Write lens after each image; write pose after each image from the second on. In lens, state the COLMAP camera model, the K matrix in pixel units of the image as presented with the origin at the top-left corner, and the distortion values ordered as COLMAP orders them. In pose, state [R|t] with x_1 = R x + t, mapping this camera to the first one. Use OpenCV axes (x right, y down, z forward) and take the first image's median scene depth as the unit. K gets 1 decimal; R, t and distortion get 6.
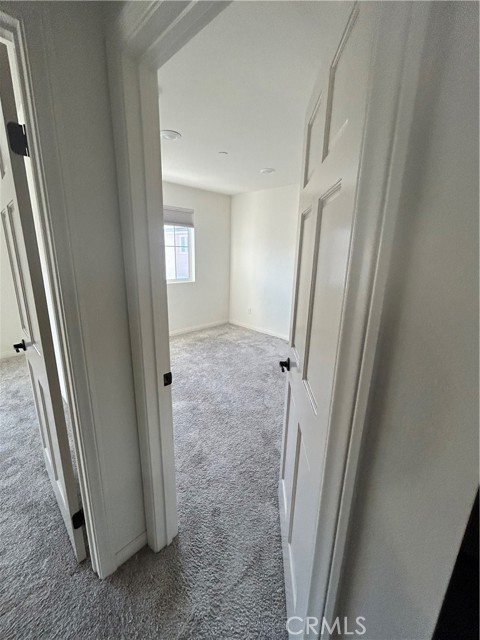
lens RADIAL K [[257.9, 0, 239.6], [0, 257.9, 320.7], [0, 0, 1]] dist [-0.002162, 0.001375]
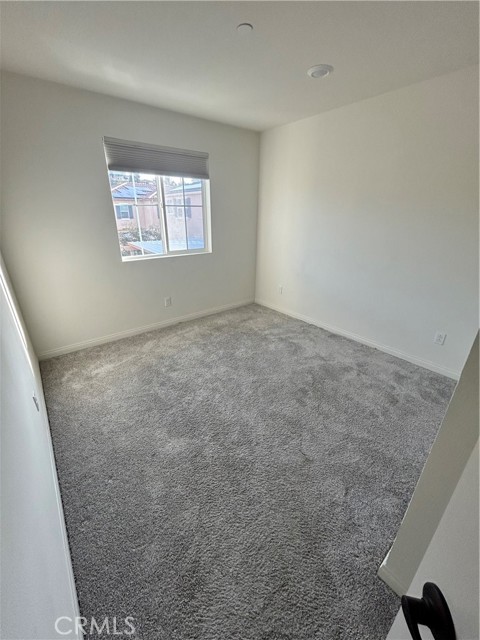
lens RADIAL K [[257.9, 0, 239.0], [0, 257.9, 321.7], [0, 0, 1]] dist [-0.002162, 0.001375]
pose [[0.994047, 0.023841, -0.106310, -0.002331], [-0.009194, 0.990641, 0.136186, -0.060933], [0.108562, -0.134398, 0.984963, 0.246946]]
